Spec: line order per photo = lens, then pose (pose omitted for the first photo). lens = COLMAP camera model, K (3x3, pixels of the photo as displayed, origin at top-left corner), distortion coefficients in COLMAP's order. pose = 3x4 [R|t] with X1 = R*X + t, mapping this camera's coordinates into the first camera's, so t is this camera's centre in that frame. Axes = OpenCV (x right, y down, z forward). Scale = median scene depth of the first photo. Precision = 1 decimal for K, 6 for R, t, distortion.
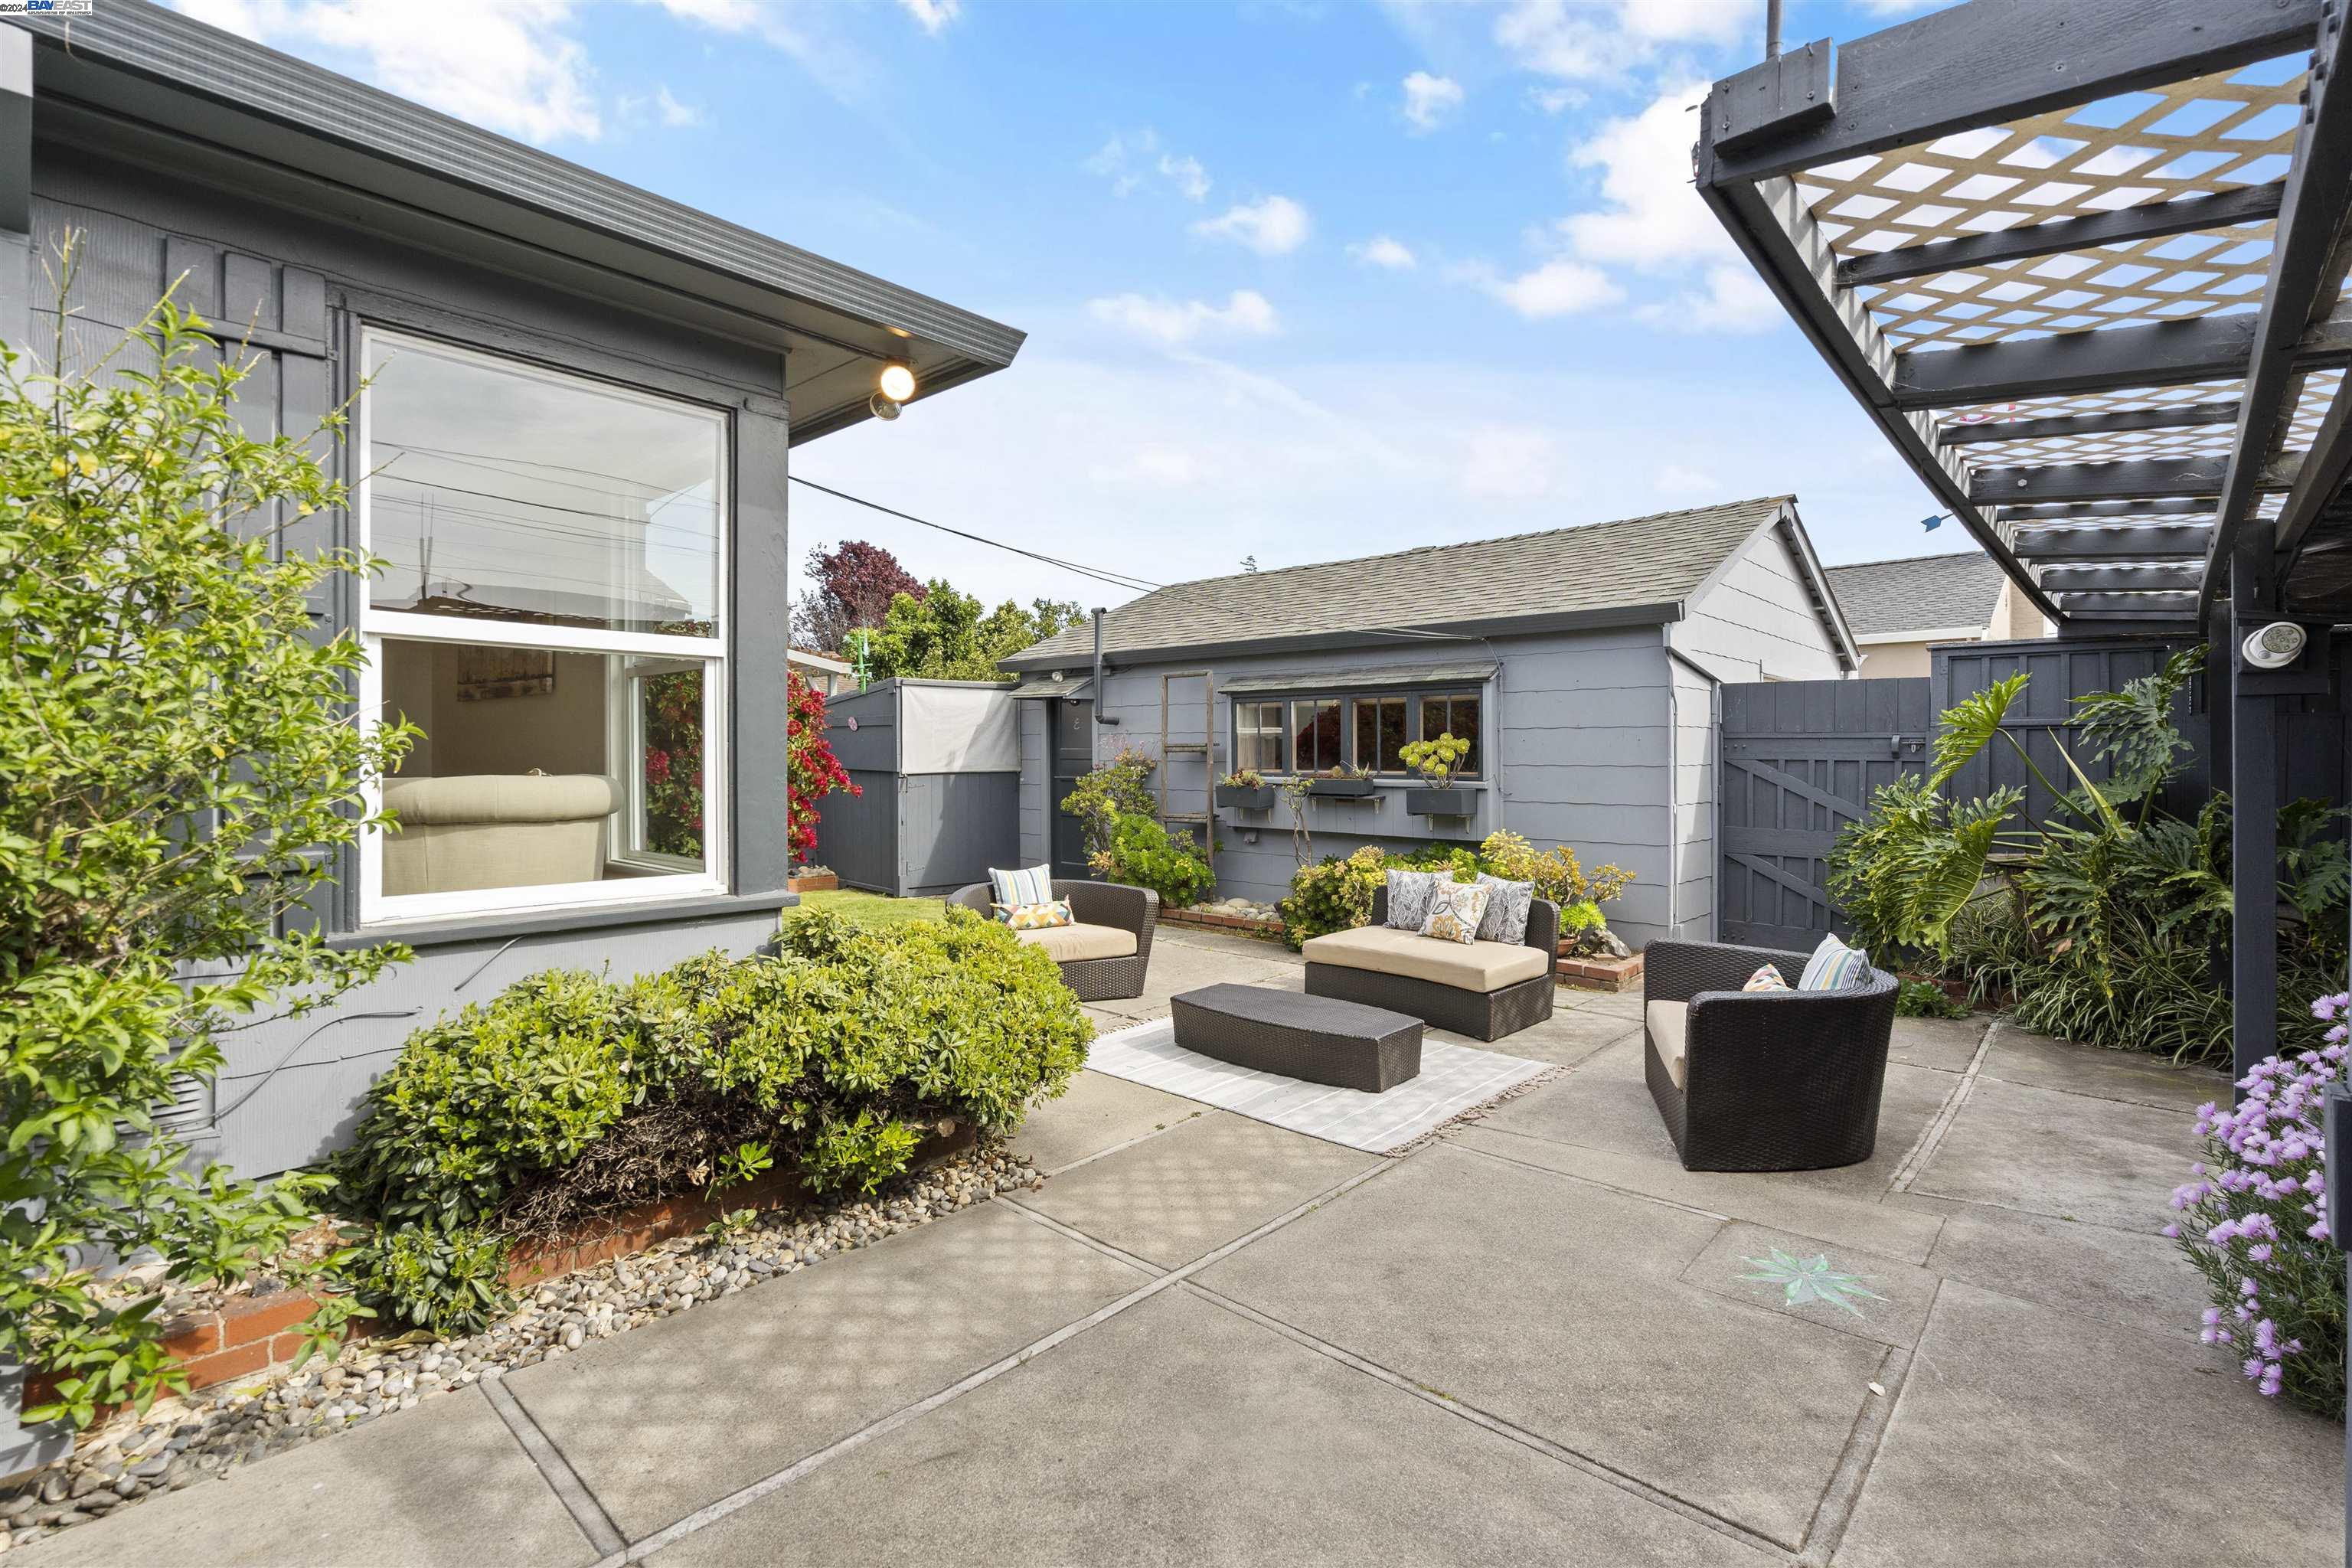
lens RADIAL K [[1074.6, 0, 1175.8], [0, 1074.6, 757.3], [0, 0, 1]] dist [-0.002148, -0.000431]
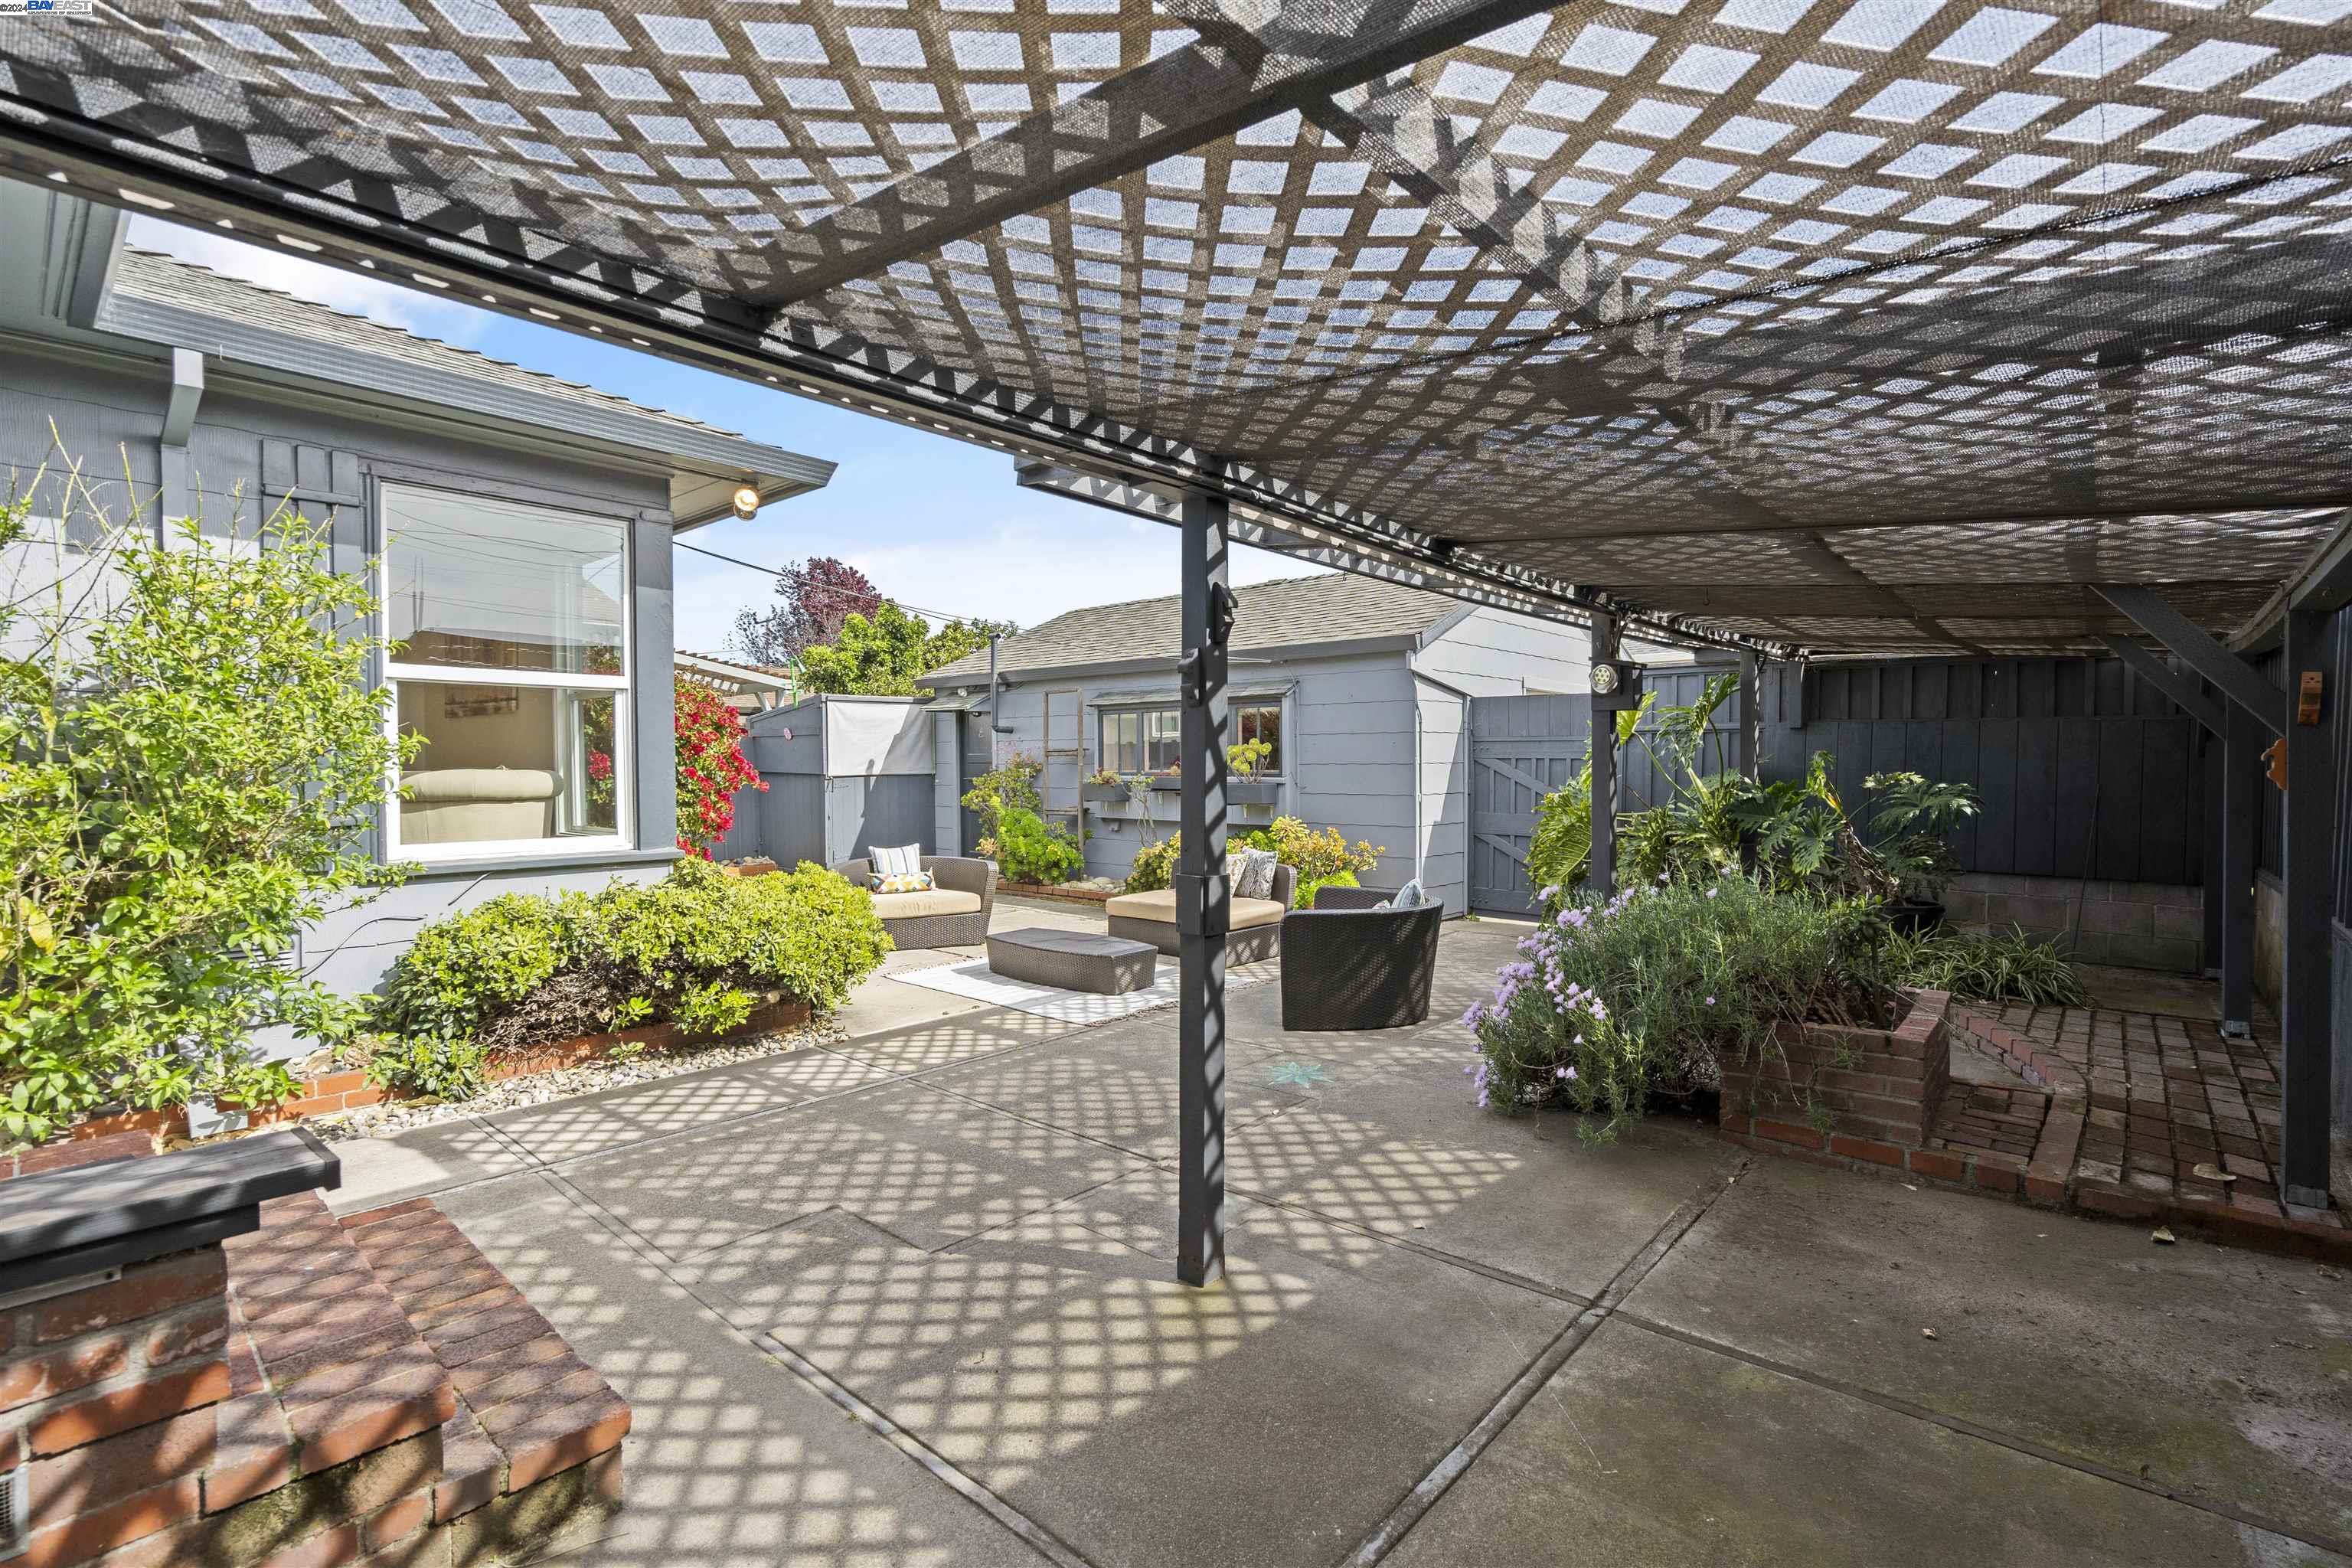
lens RADIAL K [[1059.4, 0, 1176.0], [0, 1059.4, 784.0], [0, 0, 1]] dist [-0.001701, -0.000007]
pose [[0.999853, -0.006530, 0.015876, 0.342628], [0.006245, 0.999820, 0.017934, 0.017816], [-0.015990, -0.017832, 0.999713, -0.520772]]
